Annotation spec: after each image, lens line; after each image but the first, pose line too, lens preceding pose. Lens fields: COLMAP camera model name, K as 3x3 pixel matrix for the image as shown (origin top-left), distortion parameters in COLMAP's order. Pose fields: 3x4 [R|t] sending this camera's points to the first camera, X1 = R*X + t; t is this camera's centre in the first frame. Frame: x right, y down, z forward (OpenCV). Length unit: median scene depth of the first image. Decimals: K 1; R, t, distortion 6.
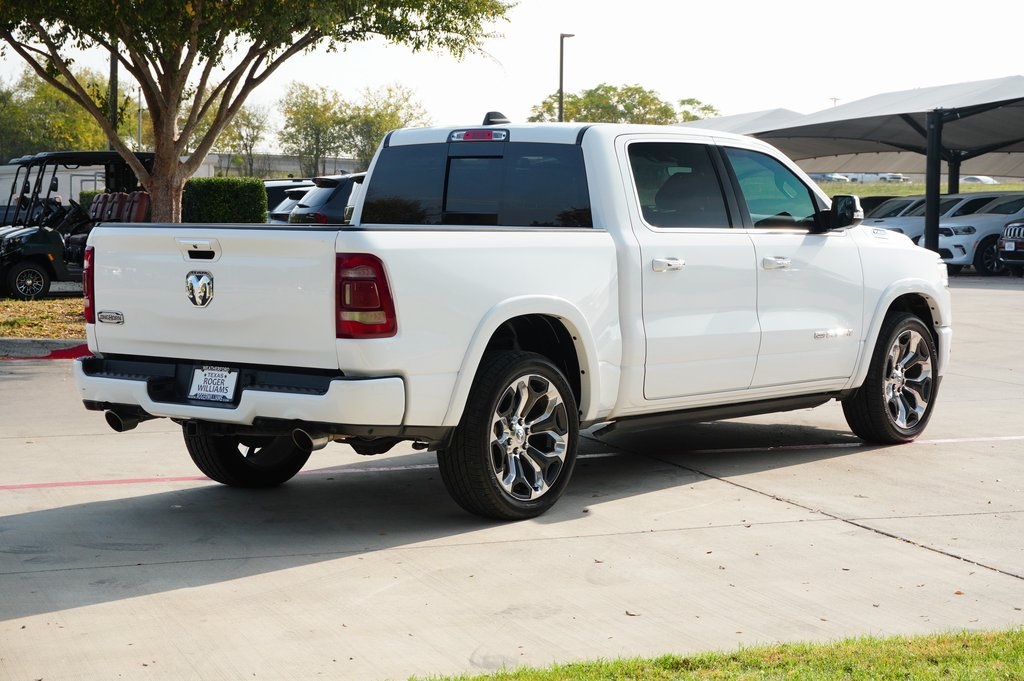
lens RADIAL K [[2116.5, 0, 512.0], [0, 2116.5, 340.5], [0, 0, 1]] dist [0.030379, 0.056171]
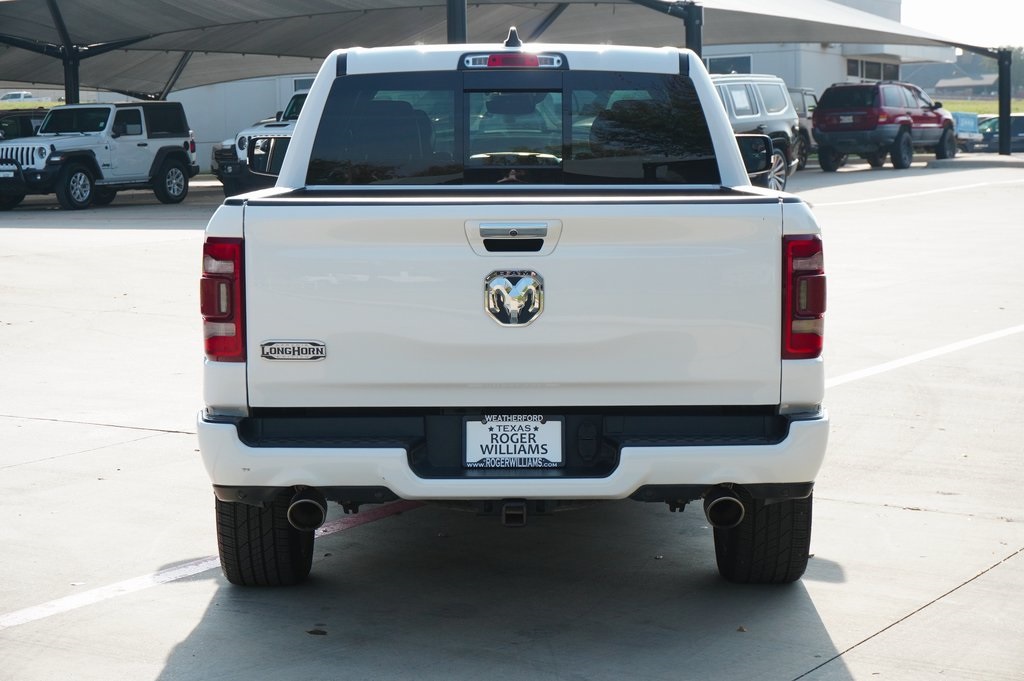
lens RADIAL K [[2116.5, 0, 512.0], [0, 2116.5, 340.5], [0, 0, 1]] dist [0.030379, 0.056171]
pose [[0.779200, -0.071651, 0.622666, -0.545429], [0.048809, 0.997364, 0.053689, -0.045668], [-0.624872, -0.011443, 0.780644, 0.491554]]
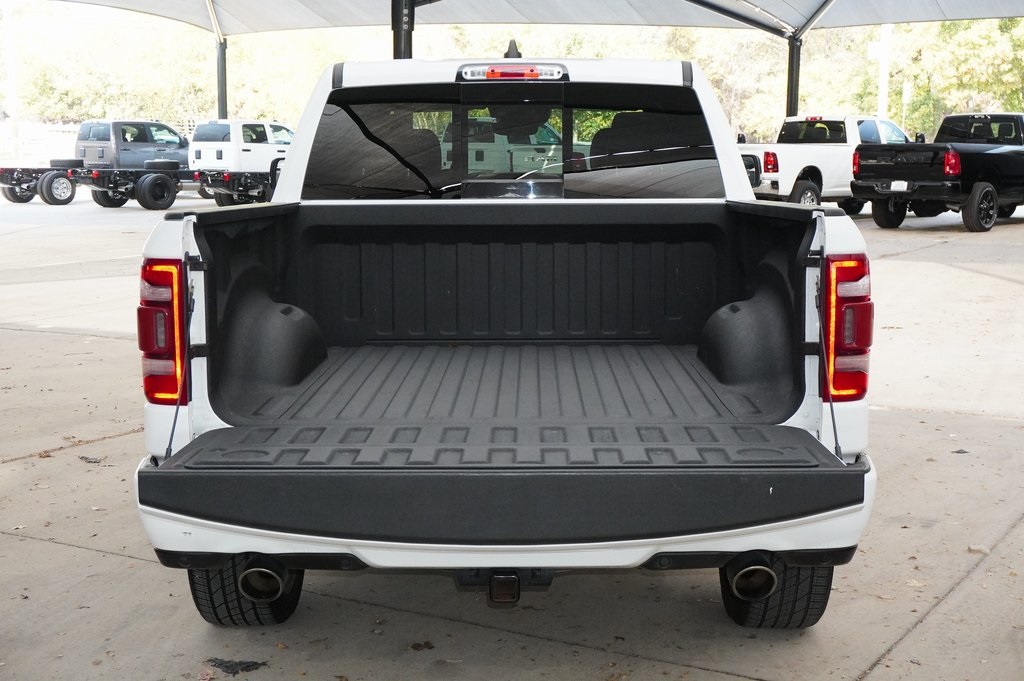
lens RADIAL K [[1456.2, 0, 512.0], [0, 1456.2, 340.5], [0, 0, 1]] dist [-0.000299, 0.000898]
pose [[0.785969, -0.082957, 0.612675, -0.369930], [0.048847, 0.996192, 0.072222, -0.048353], [-0.616333, -0.026837, 0.787028, 0.699754]]
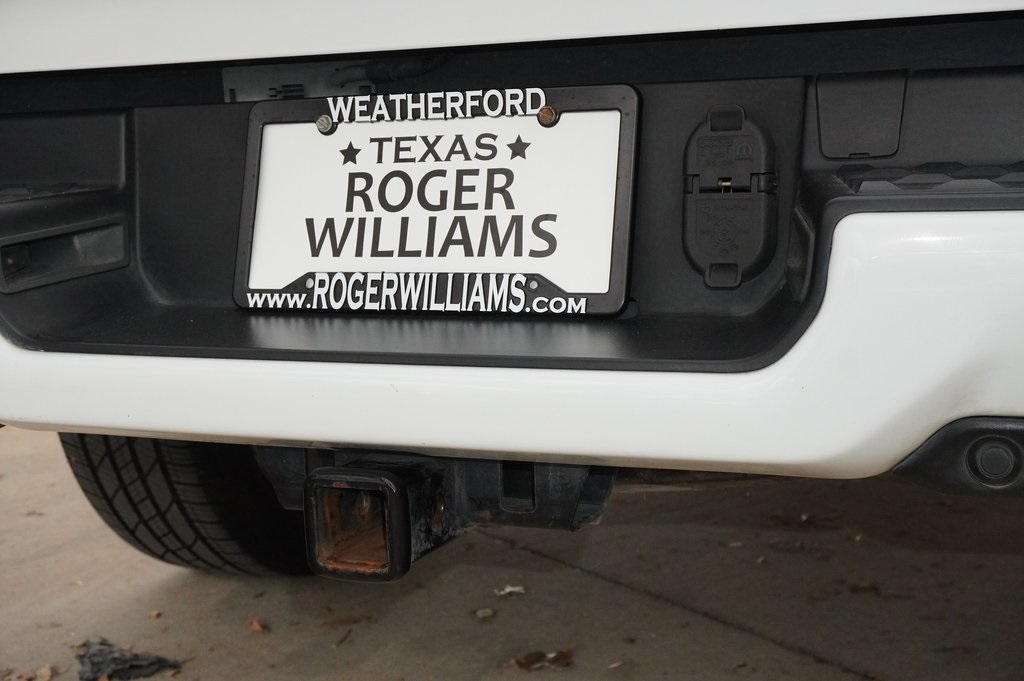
lens RADIAL K [[1550.3, 0, 512.0], [0, 1550.3, 340.5], [0, 0, 1]] dist [-0.006410, -0.008945]
pose [[0.965695, -0.086764, 0.244754, -0.163525], [0.064991, 0.993287, 0.095690, 0.019928], [-0.251413, -0.076501, 0.964852, 0.888951]]
